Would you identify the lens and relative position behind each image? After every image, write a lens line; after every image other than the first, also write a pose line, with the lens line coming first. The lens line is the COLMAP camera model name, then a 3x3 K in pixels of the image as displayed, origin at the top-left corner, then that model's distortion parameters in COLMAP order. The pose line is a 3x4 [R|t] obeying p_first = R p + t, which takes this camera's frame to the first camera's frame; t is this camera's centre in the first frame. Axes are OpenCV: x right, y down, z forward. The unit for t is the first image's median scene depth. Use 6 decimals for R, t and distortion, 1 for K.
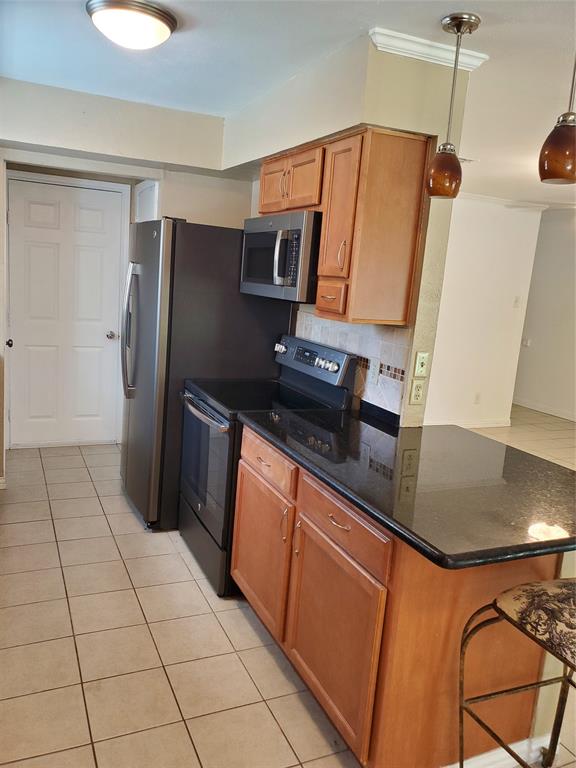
lens RADIAL K [[608.8, 0, 287.1], [0, 608.8, 384.4], [0, 0, 1]] dist [0.012592, -0.005680]
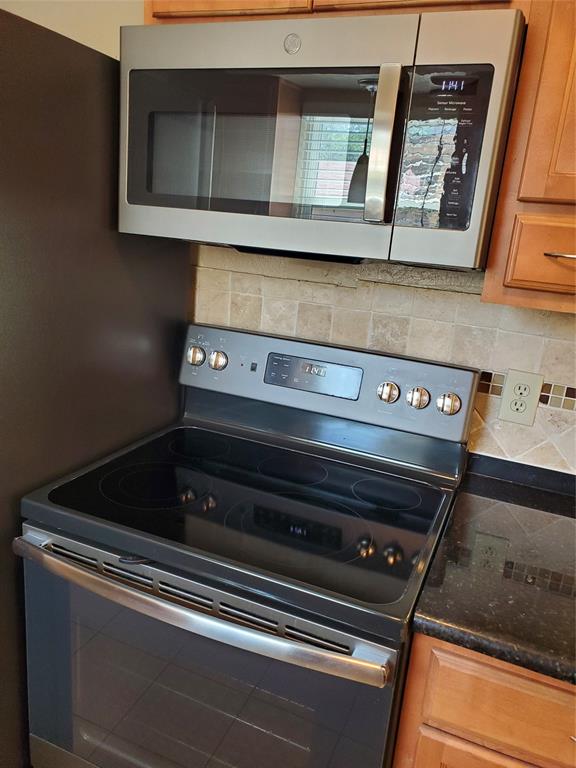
lens RADIAL K [[608.8, 0, 287.0], [0, 608.8, 384.2], [0, 0, 1]] dist [0.012592, -0.005680]
pose [[0.752453, -0.194623, 0.629235, -0.294452], [0.096858, 0.977656, 0.186565, -0.137709], [-0.651486, -0.079434, 0.754491, 0.728257]]
